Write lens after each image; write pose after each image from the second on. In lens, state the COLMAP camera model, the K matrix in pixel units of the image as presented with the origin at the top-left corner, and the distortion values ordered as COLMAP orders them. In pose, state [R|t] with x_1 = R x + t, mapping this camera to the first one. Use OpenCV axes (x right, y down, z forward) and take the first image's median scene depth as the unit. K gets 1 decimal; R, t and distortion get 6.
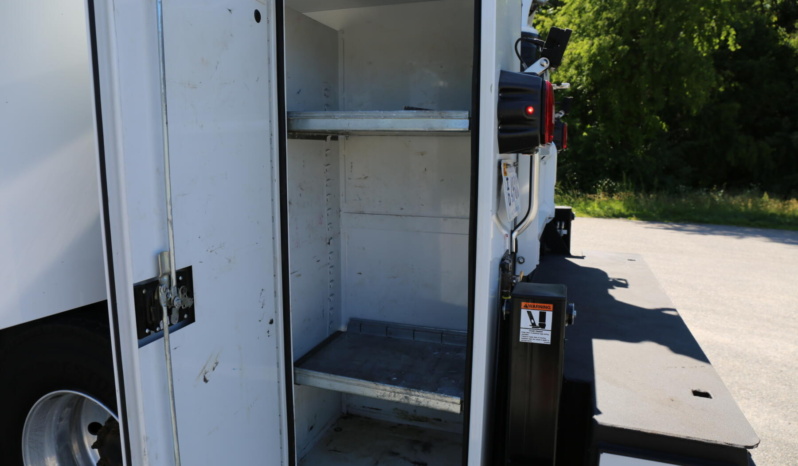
lens RADIAL K [[537.4, 0, 390.6], [0, 537.4, 234.9], [0, 0, 1]] dist [-0.122348, 0.086676]
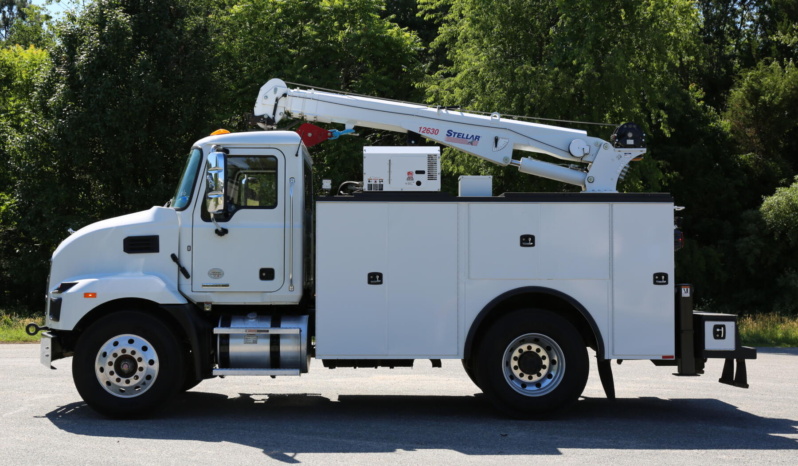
lens RADIAL K [[1092.5, 0, 399.0], [0, 1092.5, 233.0], [0, 0, 1]] dist [0.028395, 0.029326]
pose [[0.937959, 0.004809, 0.346713, -3.452048], [0.061621, 0.981676, -0.180318, 0.812174], [-0.341227, 0.190495, 0.920476, -4.446728]]
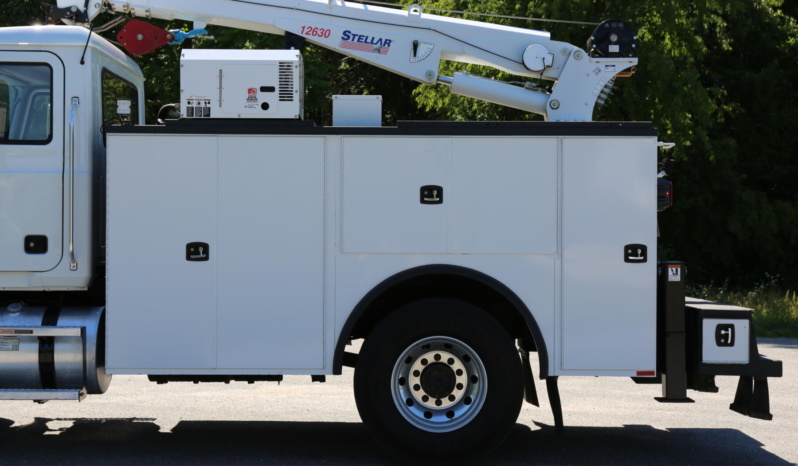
lens RADIAL K [[1350.6, 0, 399.0], [0, 1350.6, 233.0], [0, 0, 1]] dist [0.061663, 0.243575]
pose [[0.943706, -0.004420, 0.330757, -2.398862], [0.056087, 0.987571, -0.146828, 0.652072], [-0.325997, 0.157114, 0.932224, -3.593490]]
